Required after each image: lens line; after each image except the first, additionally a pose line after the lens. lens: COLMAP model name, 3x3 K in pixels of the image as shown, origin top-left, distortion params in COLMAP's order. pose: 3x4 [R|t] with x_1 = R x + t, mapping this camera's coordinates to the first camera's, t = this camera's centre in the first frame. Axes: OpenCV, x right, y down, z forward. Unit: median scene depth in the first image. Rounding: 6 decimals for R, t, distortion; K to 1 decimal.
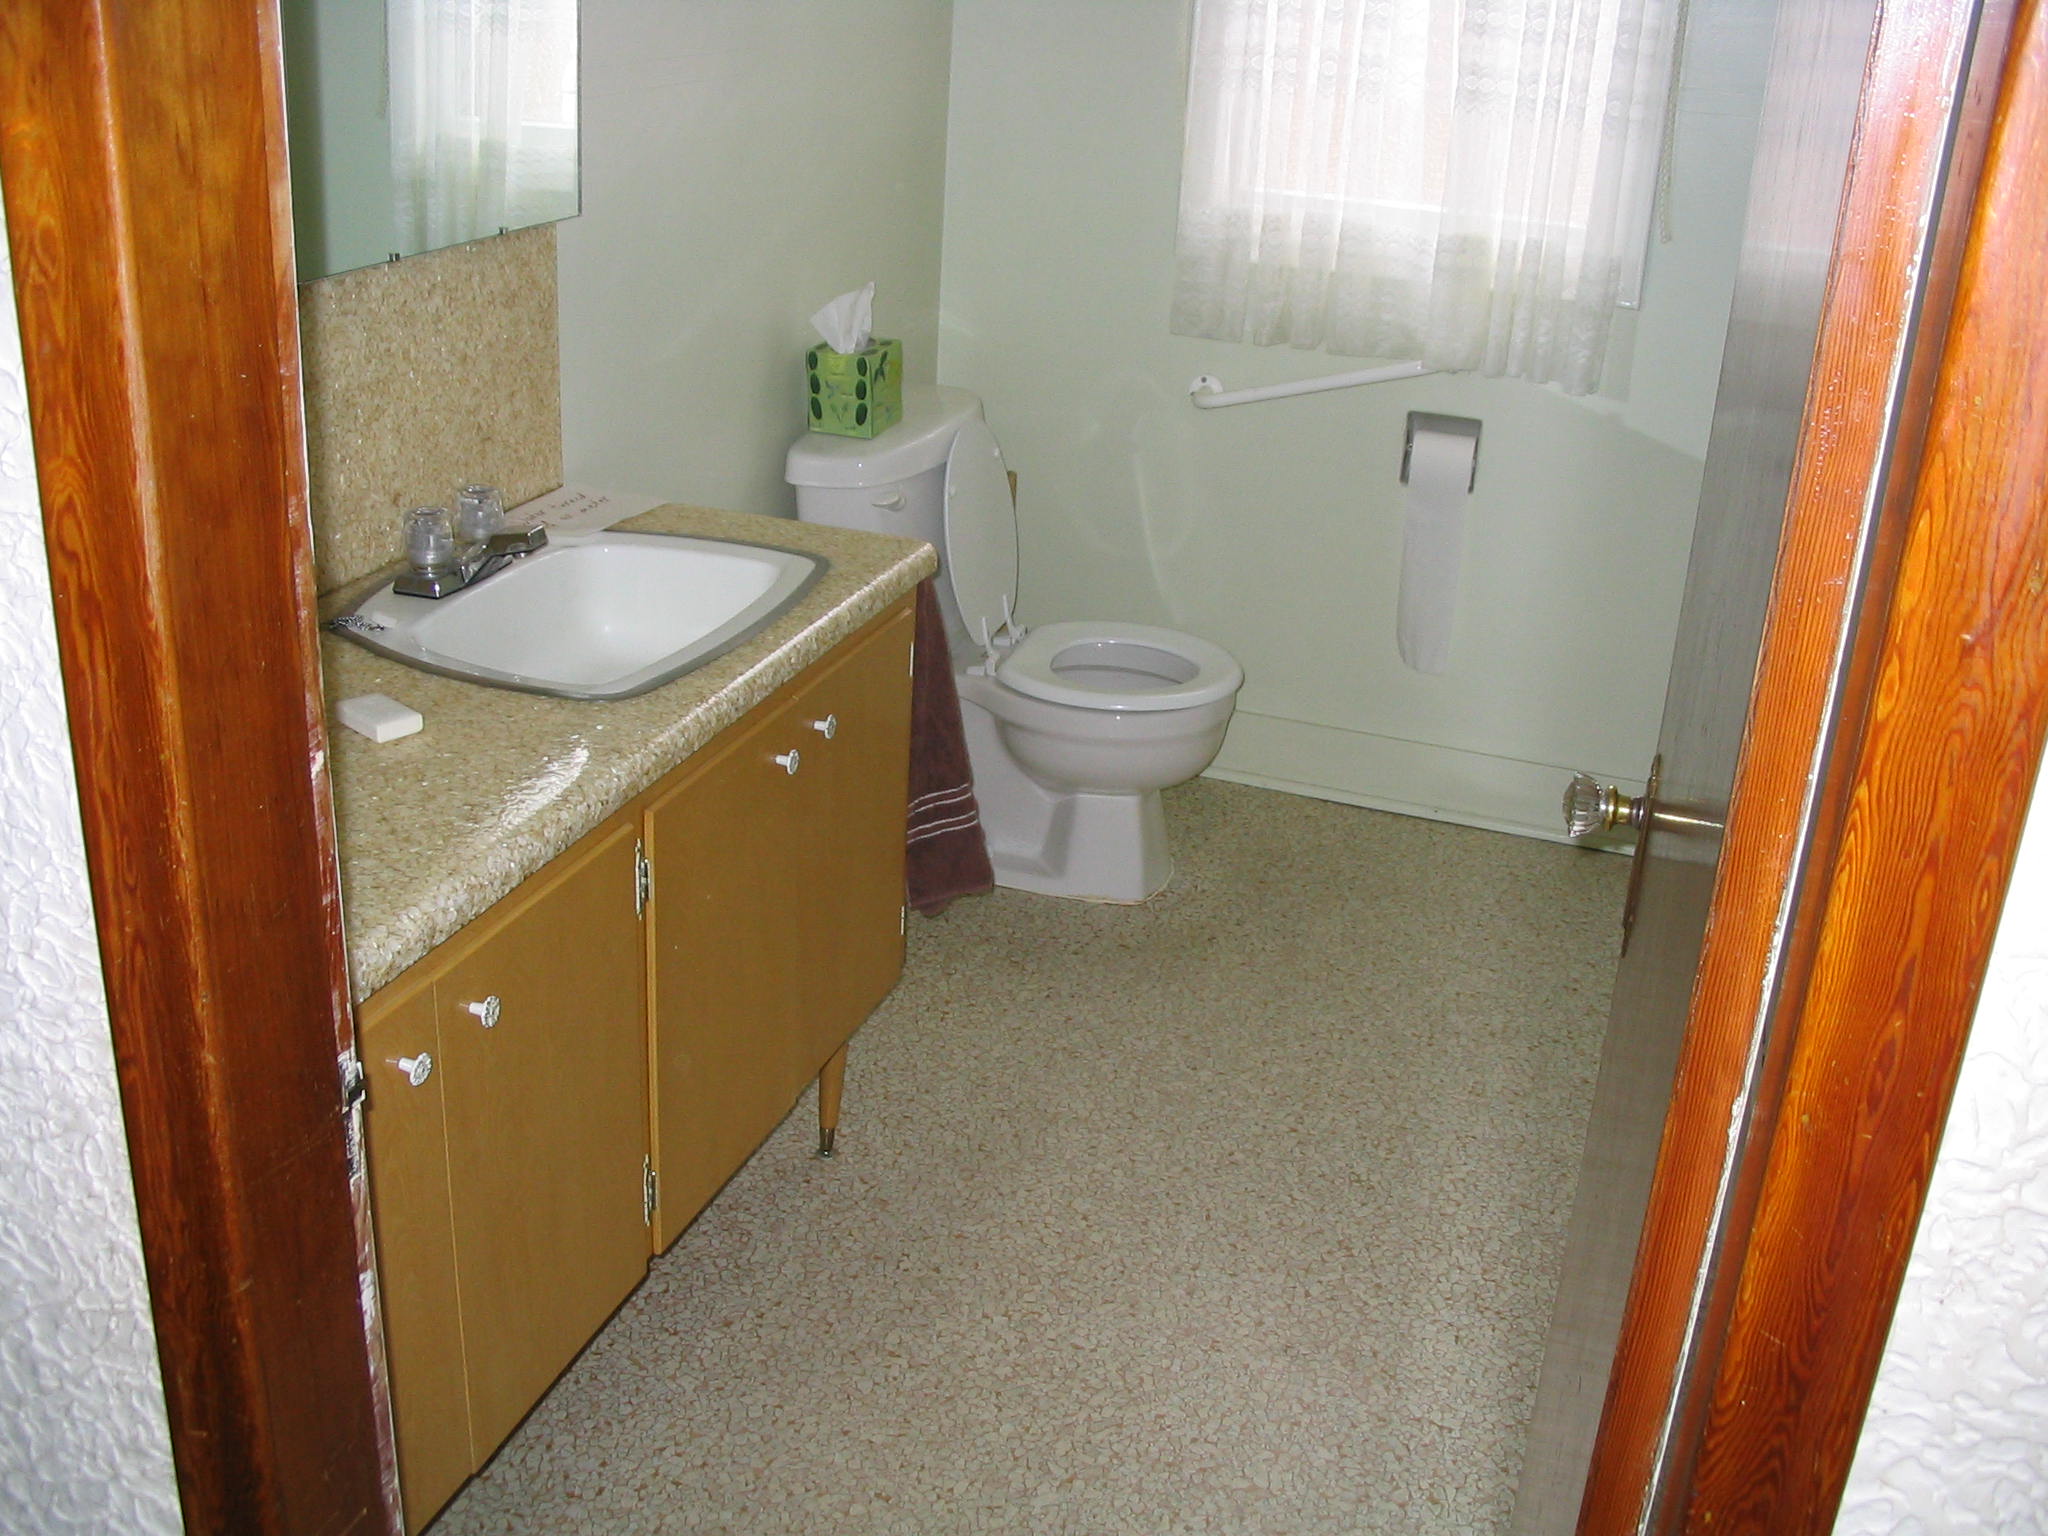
lens RADIAL K [[2148.6, 0, 1001.4], [0, 2148.6, 777.6], [0, 0, 1]] dist [-0.182374, 0.211288]
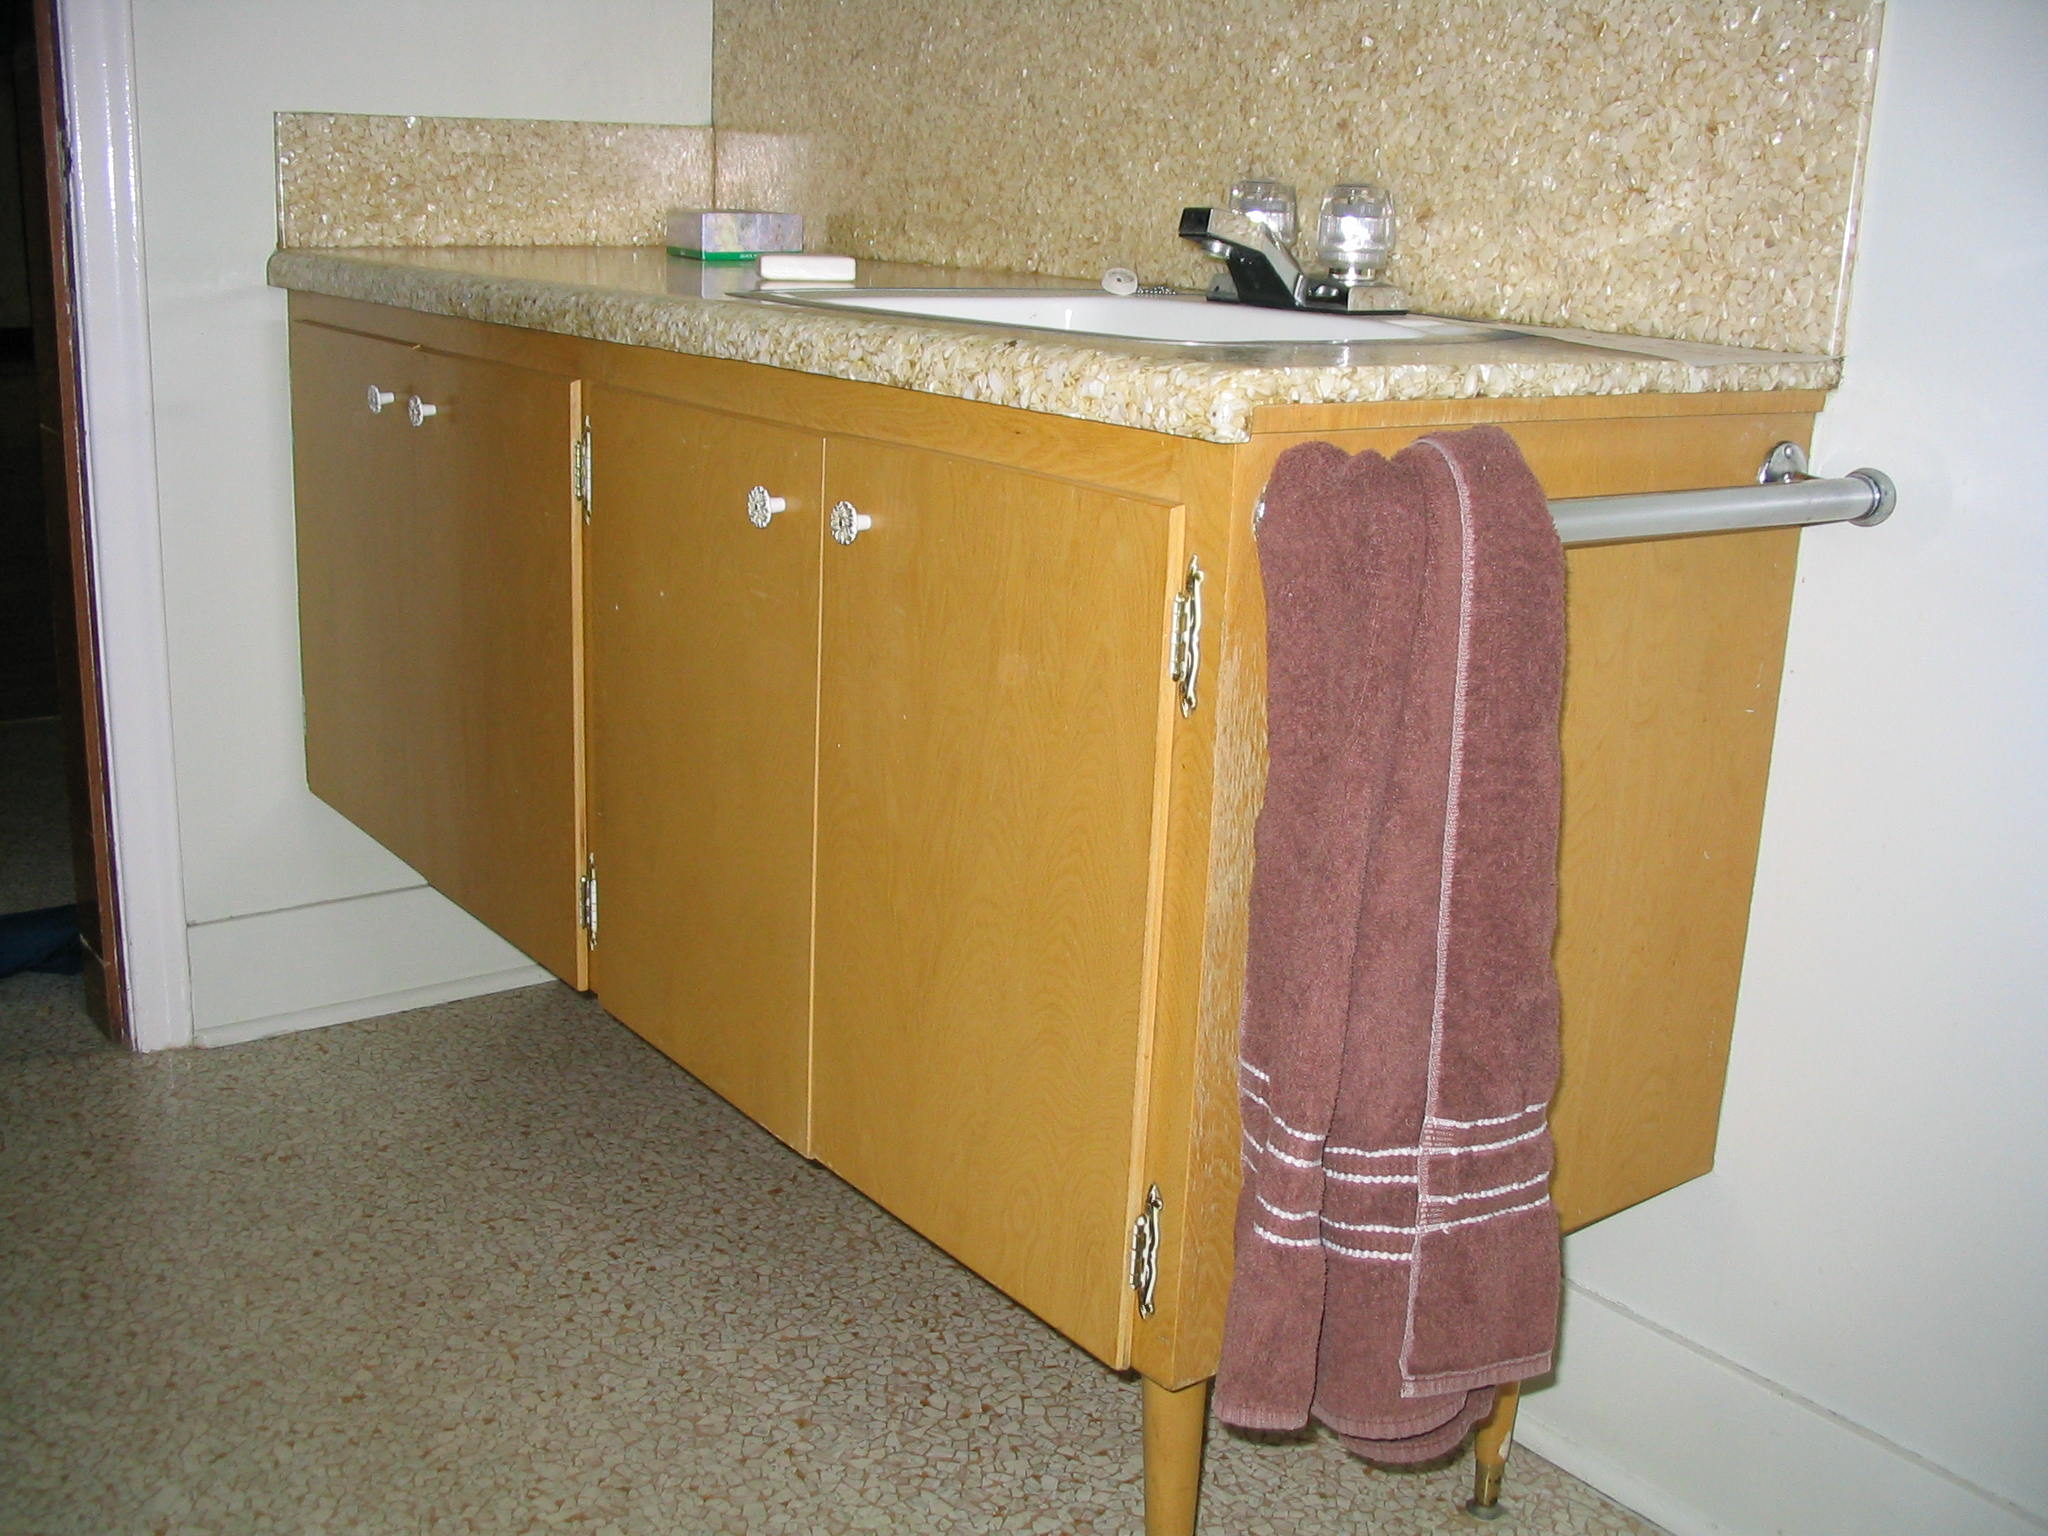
lens RADIAL K [[2148.6, 0, 1001.4], [0, 2148.6, 777.6], [0, 0, 1]] dist [-0.182374, 0.211288]
pose [[-0.561349, 0.154725, -0.812987, 0.359971], [-0.381914, 0.823073, 0.420348, -0.218275], [0.734186, 0.546453, -0.402939, 1.288271]]
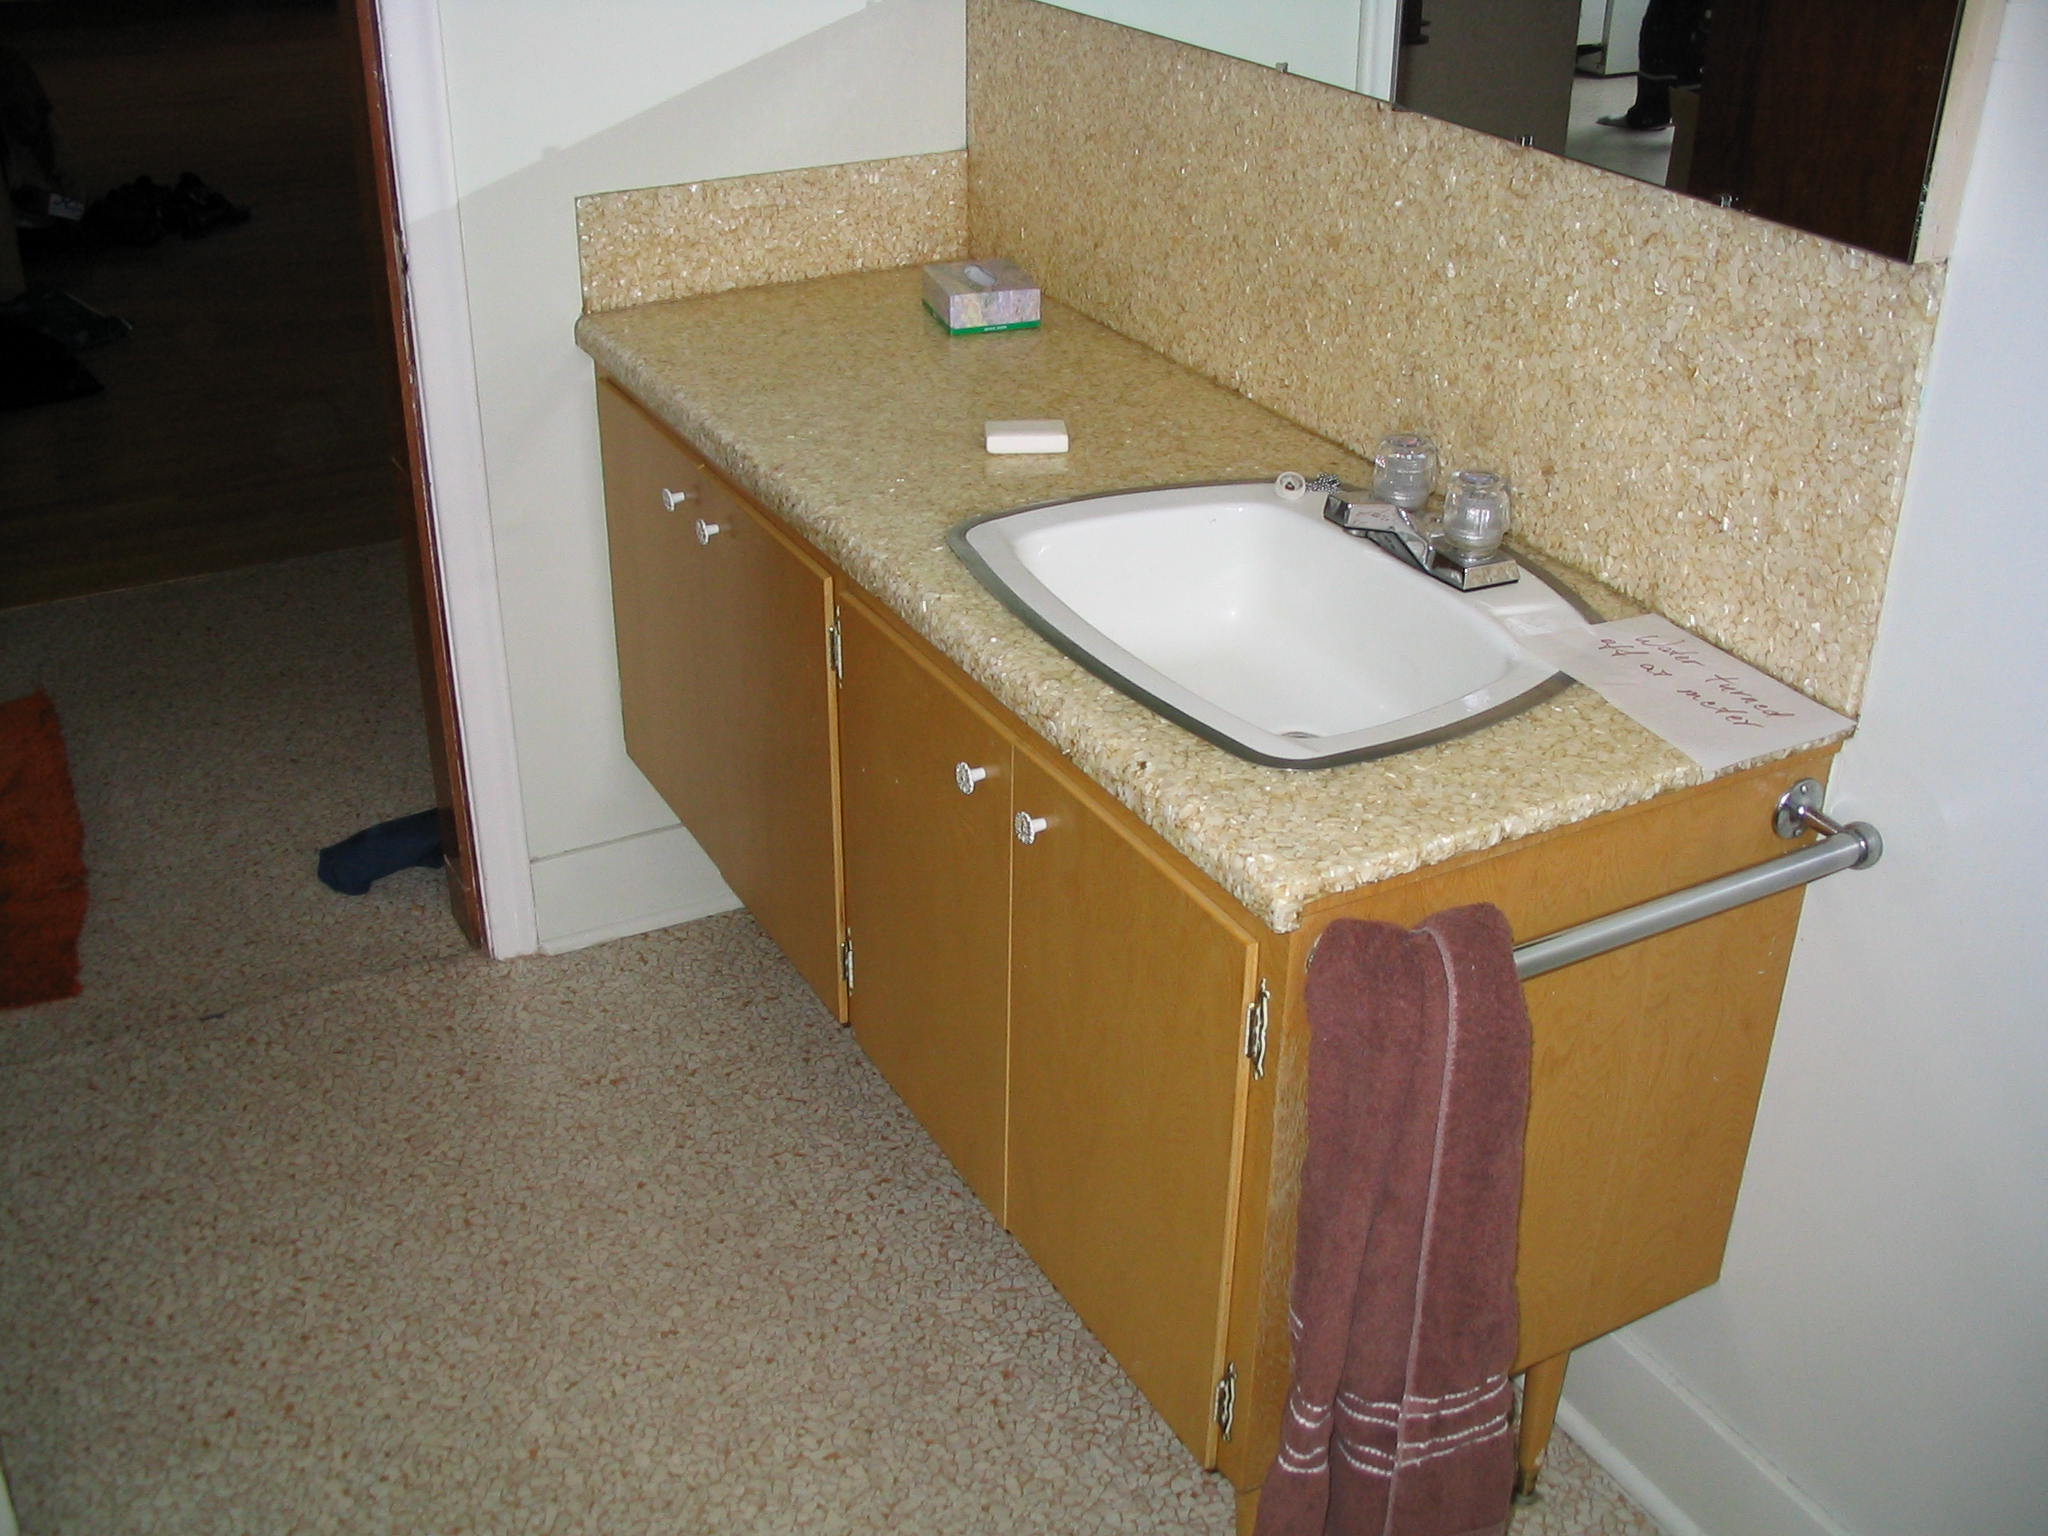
lens RADIAL K [[2148.6, 0, 1001.4], [0, 2148.6, 777.6], [0, 0, 1]] dist [-0.182374, 0.211288]
pose [[-0.677980, 0.302843, -0.669798, 0.397700], [-0.321351, 0.697400, 0.640599, -0.488308], [0.661118, 0.649553, -0.375504, 1.249546]]
